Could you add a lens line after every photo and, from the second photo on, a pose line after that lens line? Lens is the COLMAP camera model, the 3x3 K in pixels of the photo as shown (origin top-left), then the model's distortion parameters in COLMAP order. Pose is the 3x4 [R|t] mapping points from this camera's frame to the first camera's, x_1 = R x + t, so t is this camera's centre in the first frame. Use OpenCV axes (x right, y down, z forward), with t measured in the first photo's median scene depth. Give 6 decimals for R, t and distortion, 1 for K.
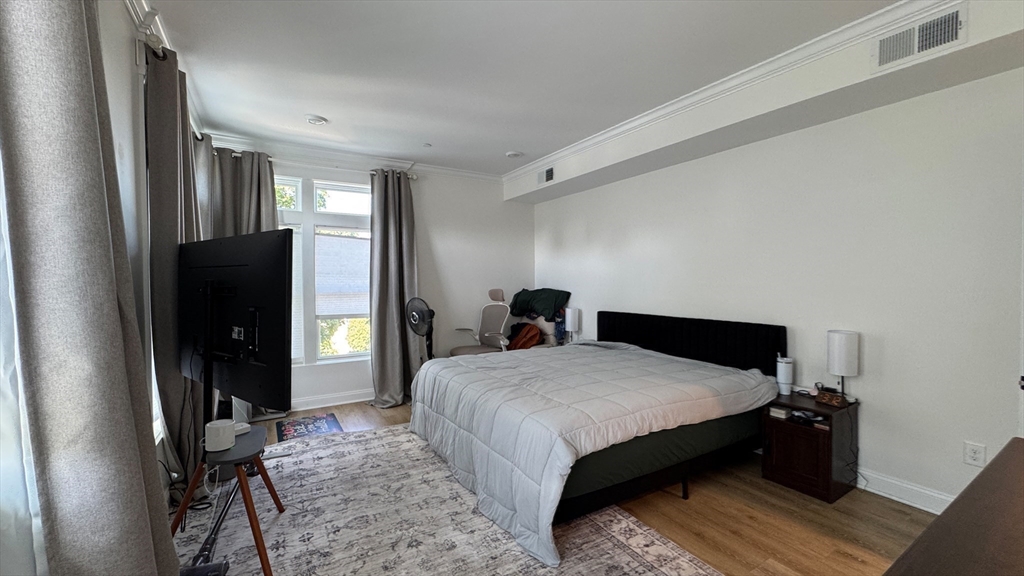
lens RADIAL K [[408.2, 0, 513.4], [0, 408.2, 286.5], [0, 0, 1]] dist [-0.005021, 0.001139]
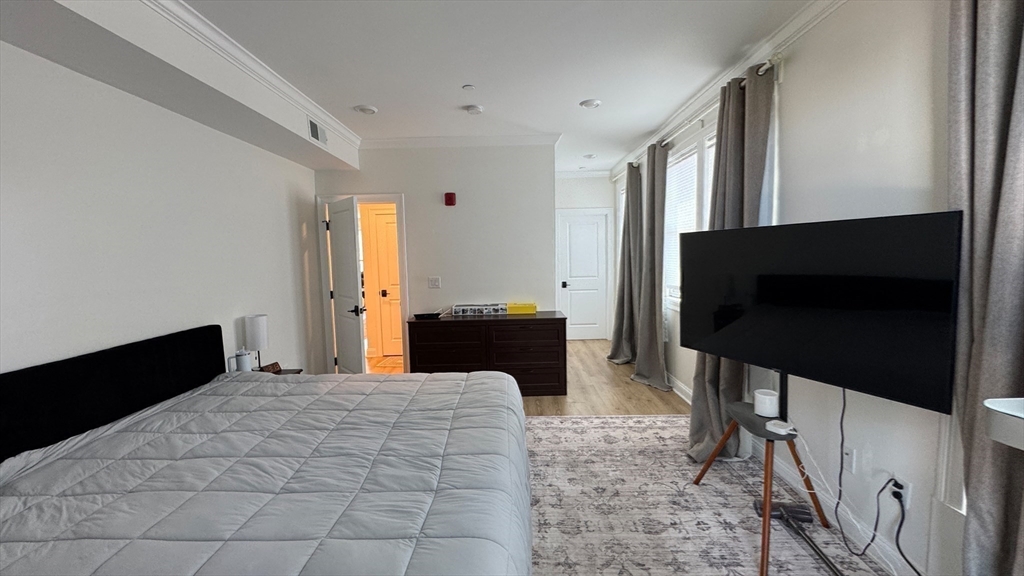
lens RADIAL K [[408.2, 0, 513.4], [0, 408.2, 292.3], [0, 0, 1]] dist [-0.005021, 0.001139]
pose [[-0.851236, -0.026050, 0.524135, -0.596366], [0.041111, 0.992388, 0.116090, -0.082889], [-0.523170, 0.120368, -0.843685, 1.934018]]
